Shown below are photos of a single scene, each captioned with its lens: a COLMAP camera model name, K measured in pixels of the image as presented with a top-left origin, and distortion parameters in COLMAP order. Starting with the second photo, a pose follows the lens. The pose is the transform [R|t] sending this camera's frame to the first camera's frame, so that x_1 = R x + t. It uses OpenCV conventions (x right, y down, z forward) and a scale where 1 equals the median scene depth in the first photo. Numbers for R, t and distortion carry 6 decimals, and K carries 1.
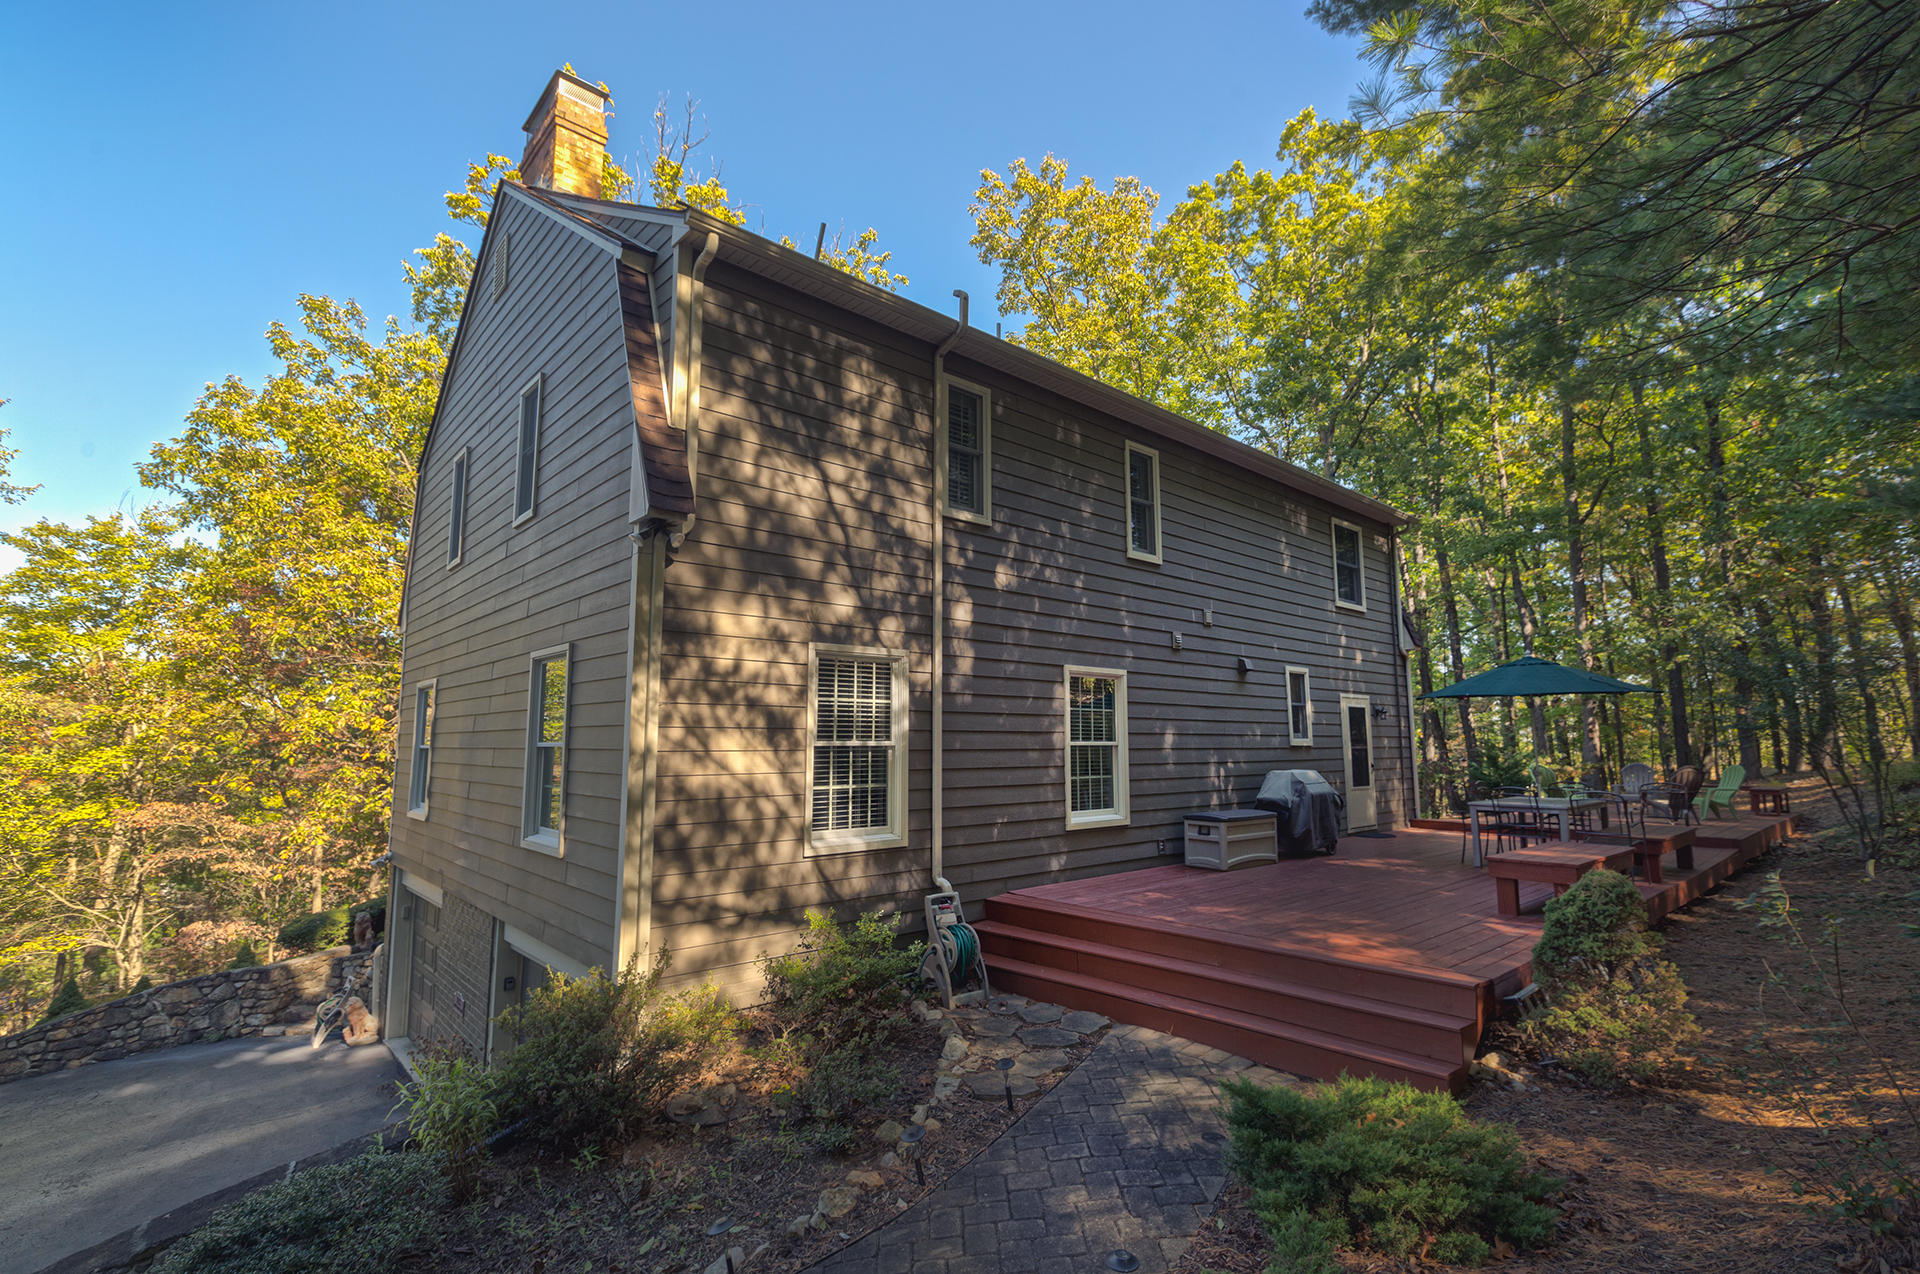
lens RADIAL K [[887.4, 0, 960.0], [0, 887.4, 637.0], [0, 0, 1]] dist [-0.031776, 0.000061]
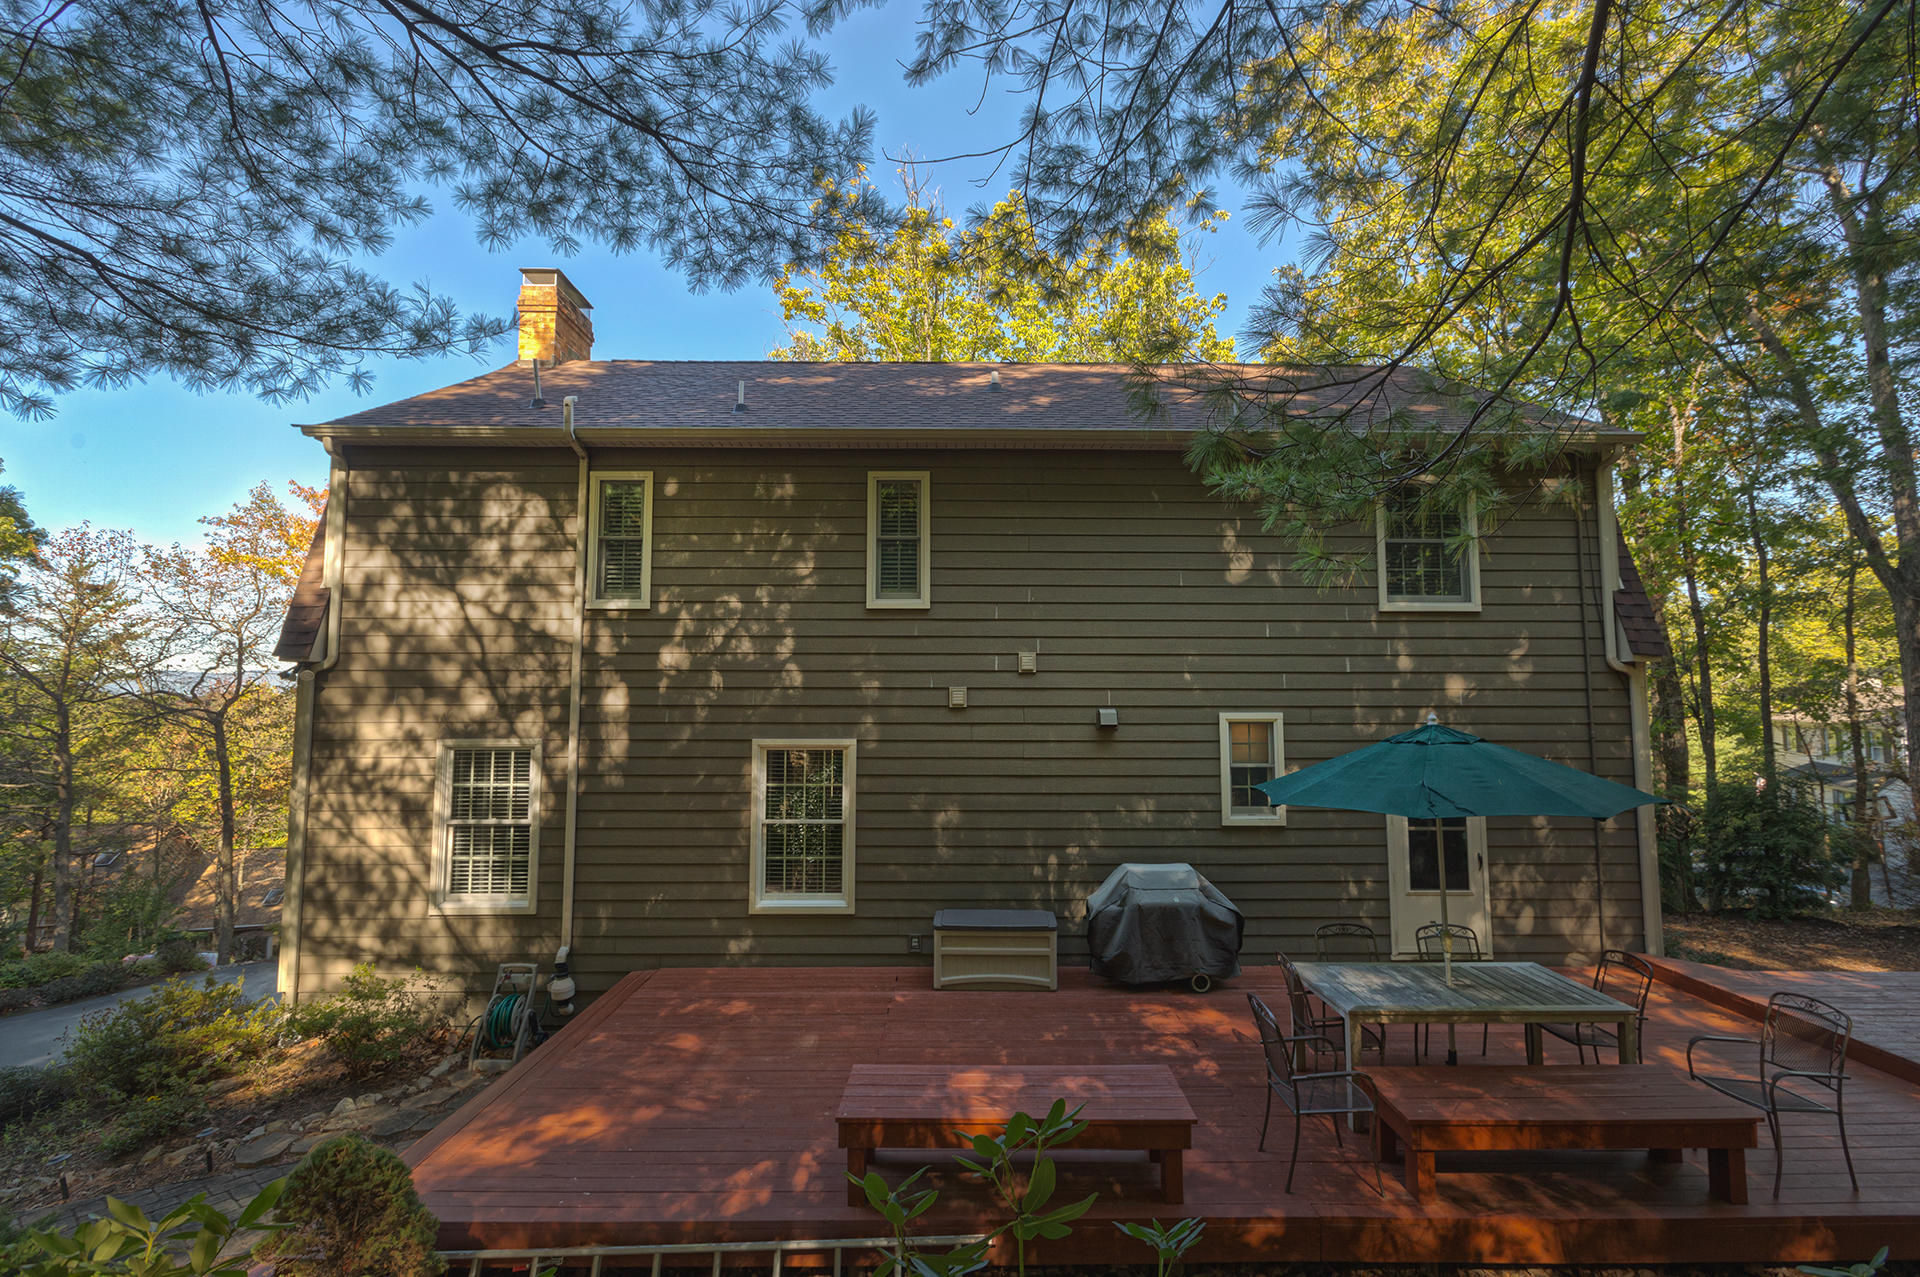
lens RADIAL K [[862.5, 0, 958.3], [0, 862.5, 633.2], [0, 0, 1]] dist [0.000063, 0.000224]
pose [[0.753300, -0.050552, -0.655732, 1.155478], [0.079264, 0.996752, 0.014216, -0.101306], [0.652883, -0.062685, 0.754860, 0.577255]]
